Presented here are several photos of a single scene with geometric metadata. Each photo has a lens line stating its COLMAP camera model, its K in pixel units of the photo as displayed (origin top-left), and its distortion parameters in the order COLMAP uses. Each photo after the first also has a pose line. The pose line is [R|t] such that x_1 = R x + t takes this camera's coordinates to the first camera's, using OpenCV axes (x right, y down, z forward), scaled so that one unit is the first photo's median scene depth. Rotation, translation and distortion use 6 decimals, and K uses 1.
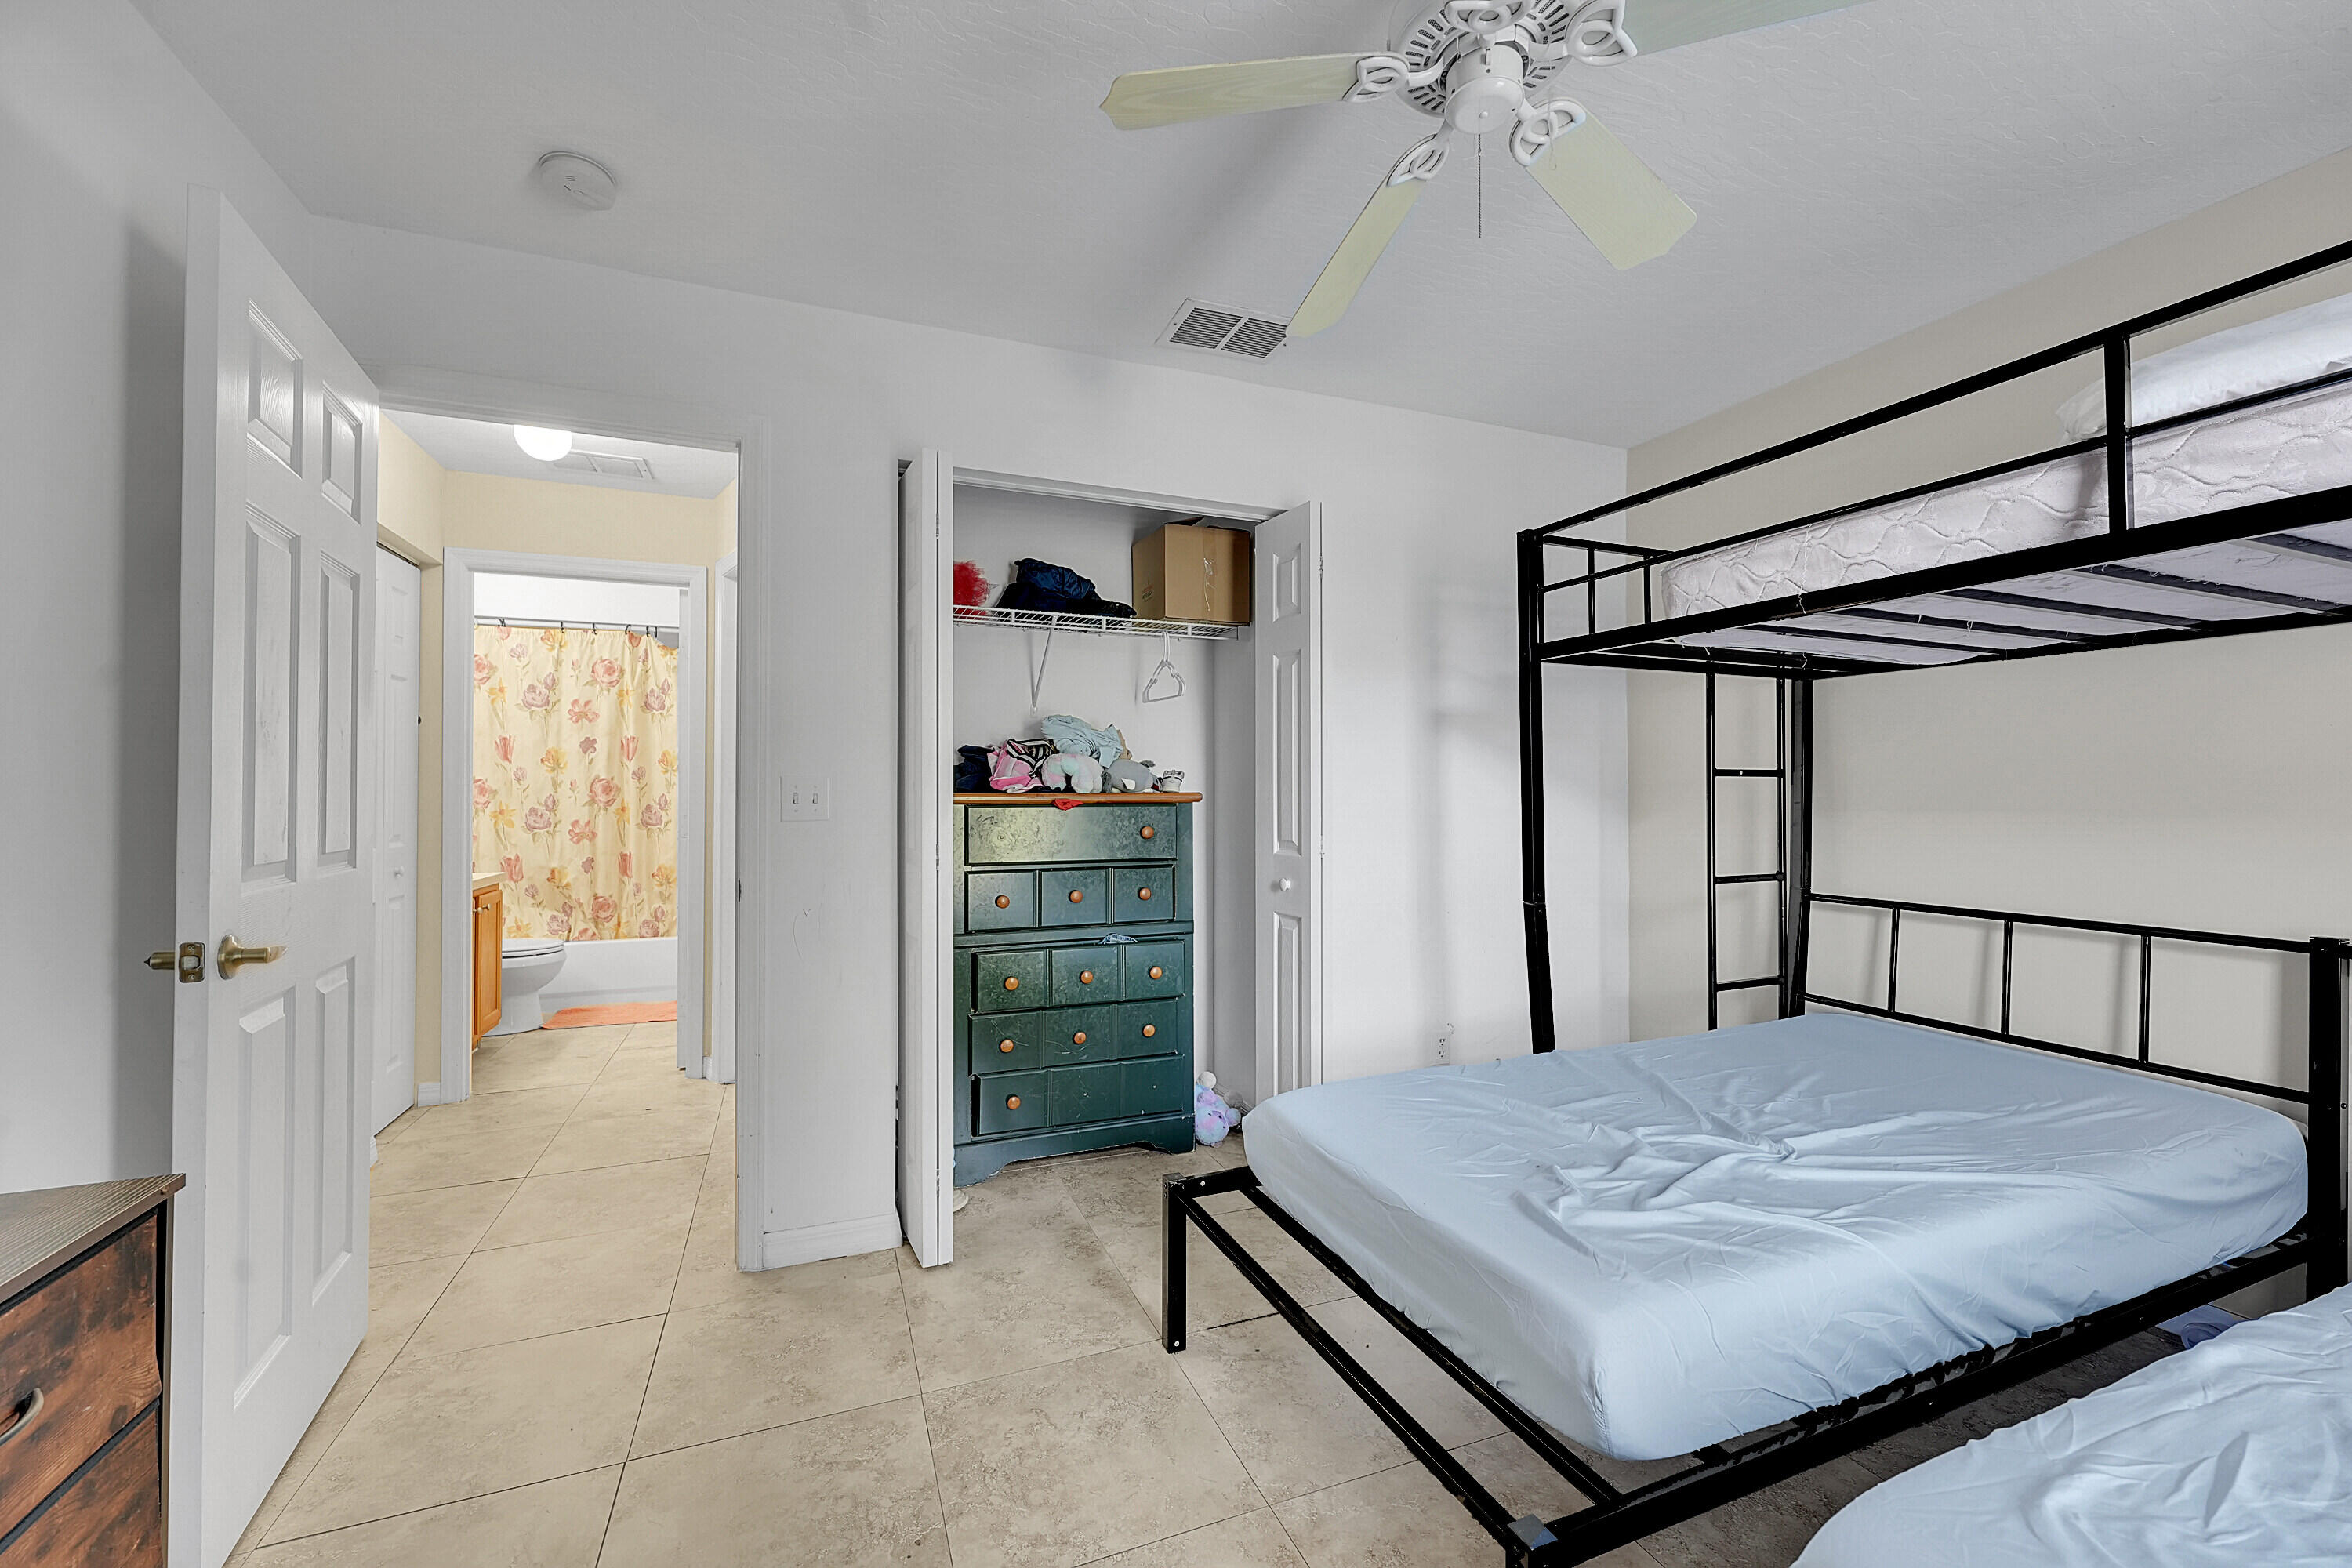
lens RADIAL K [[929.2, 0, 1179.1], [0, 929.2, 784.5], [0, 0, 1]] dist [-0.001348, 0.000367]
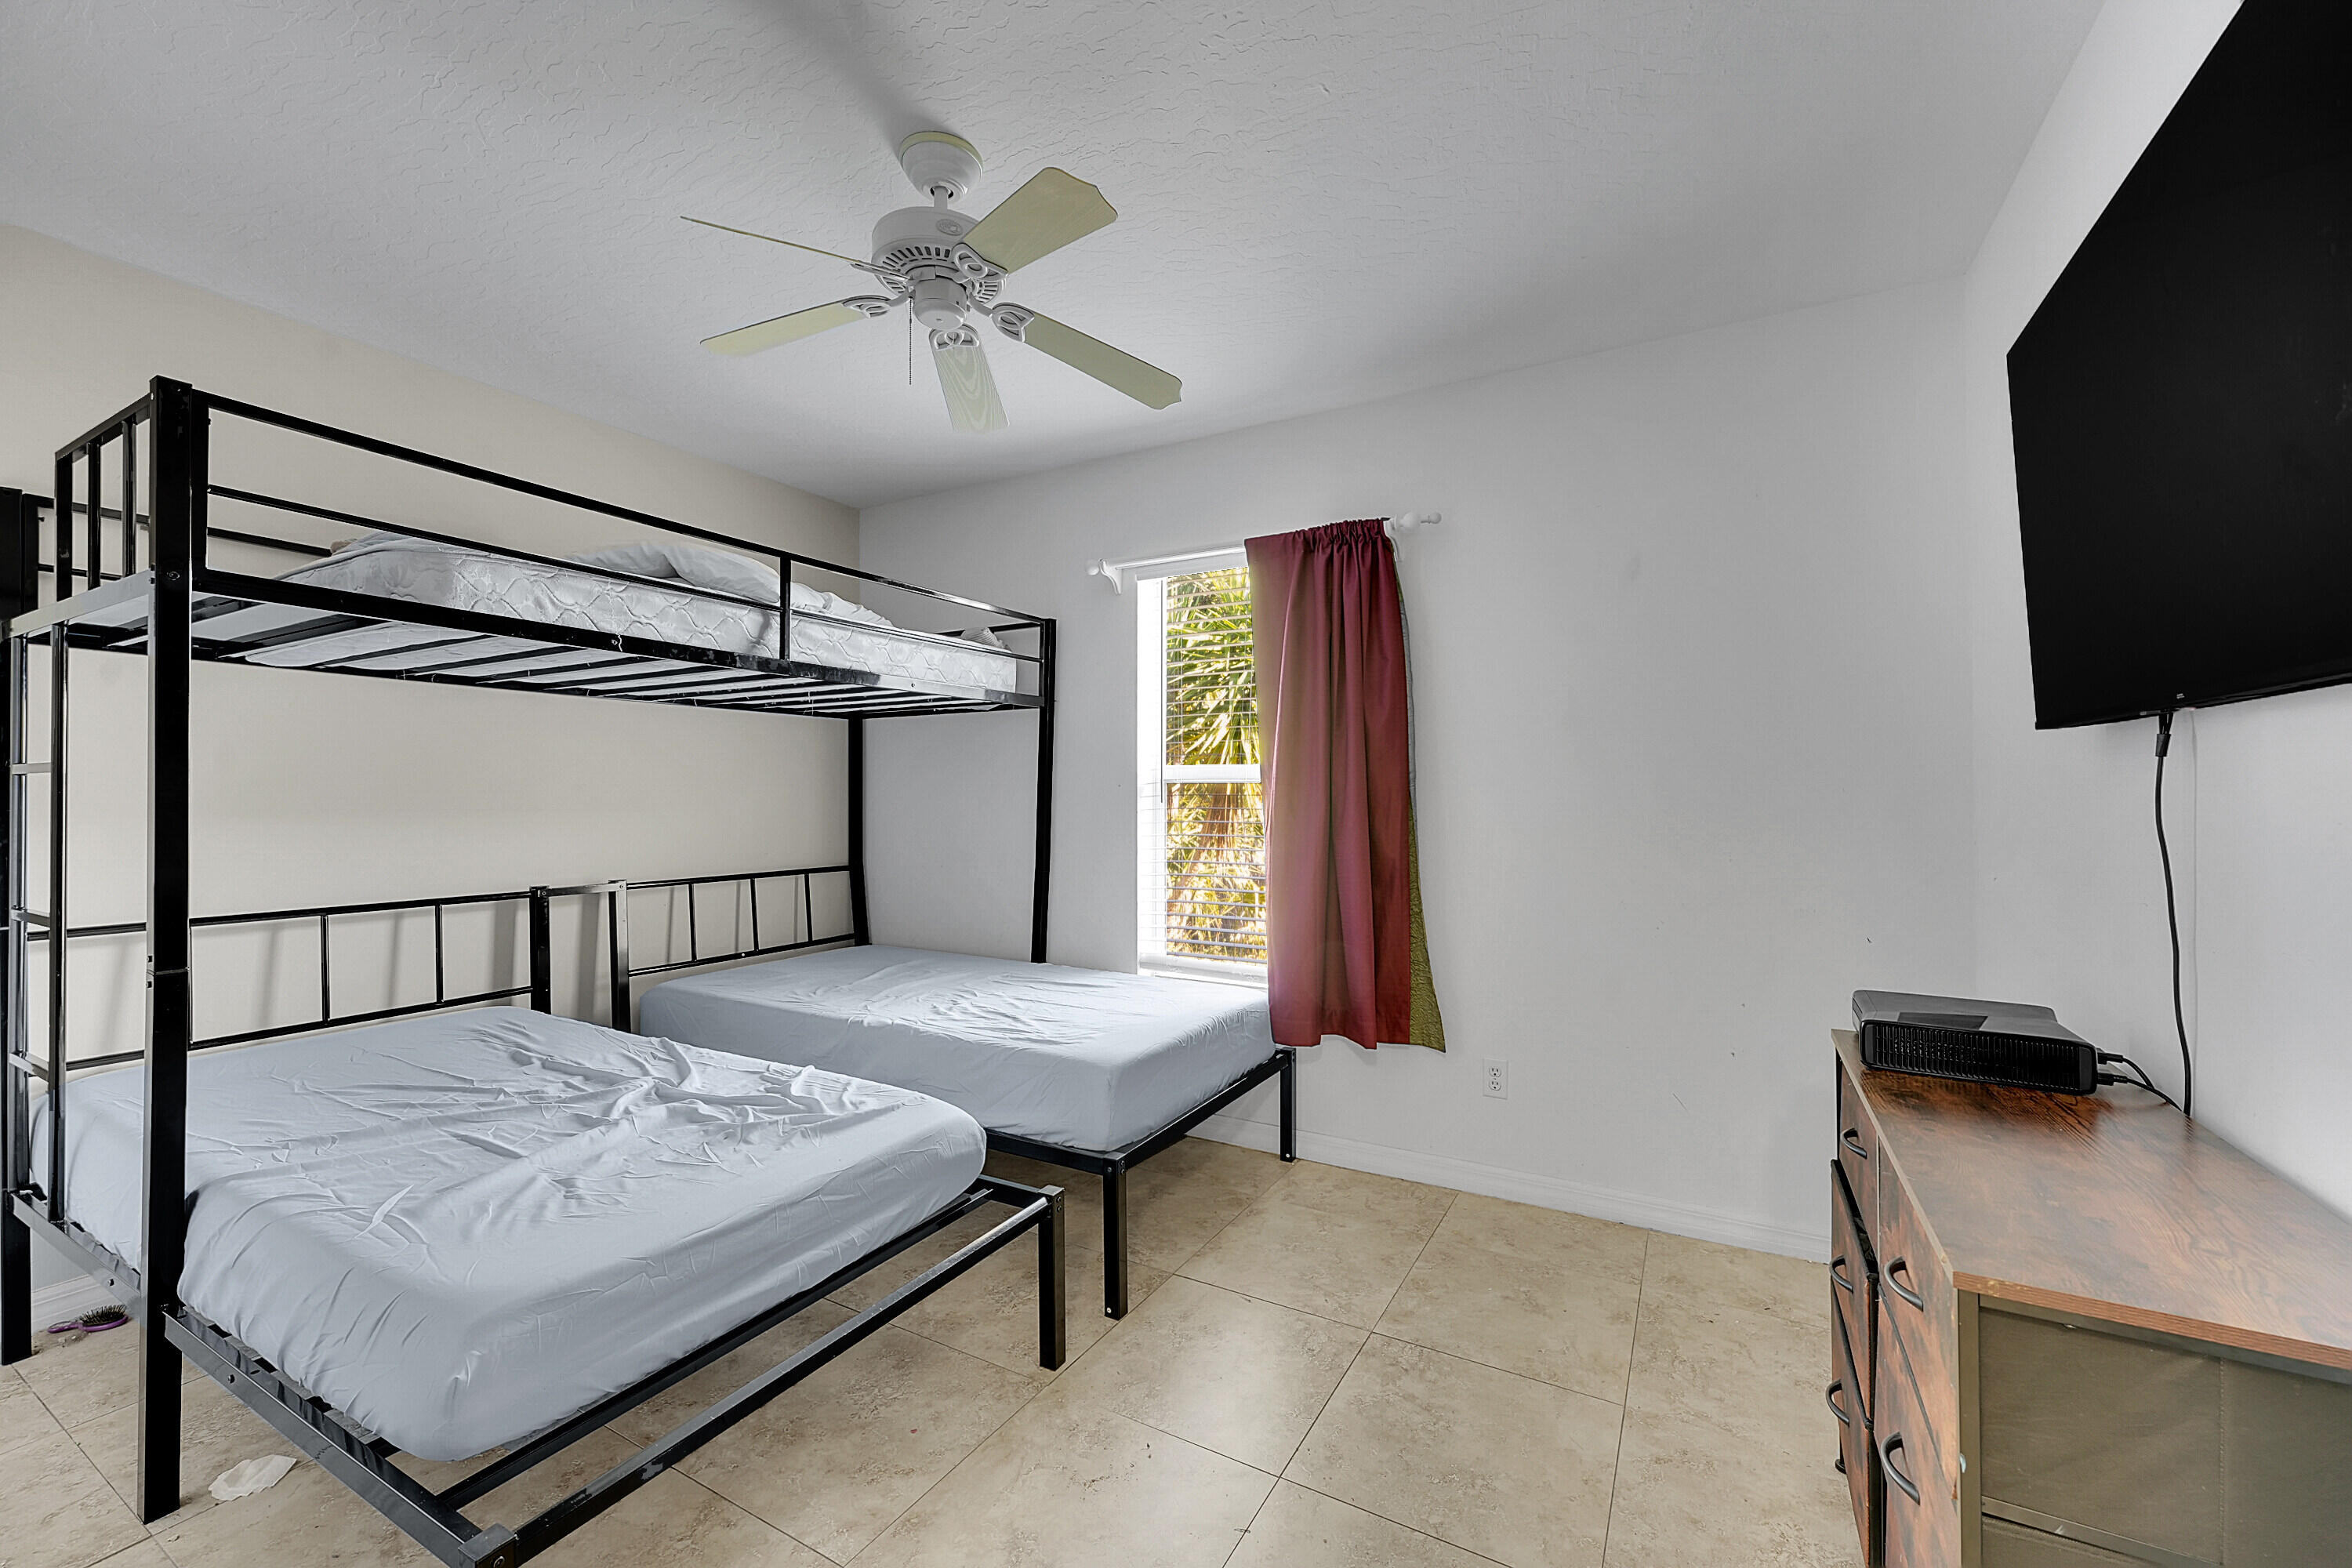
lens RADIAL K [[929.2, 0, 1179.1], [0, 929.2, 784.5], [0, 0, 1]] dist [-0.001348, 0.000367]
pose [[-0.624067, 0.010258, 0.781304, -1.095861], [-0.005358, 0.999834, -0.017407, 0.015966], [-0.781353, -0.015050, -0.623908, 1.728796]]
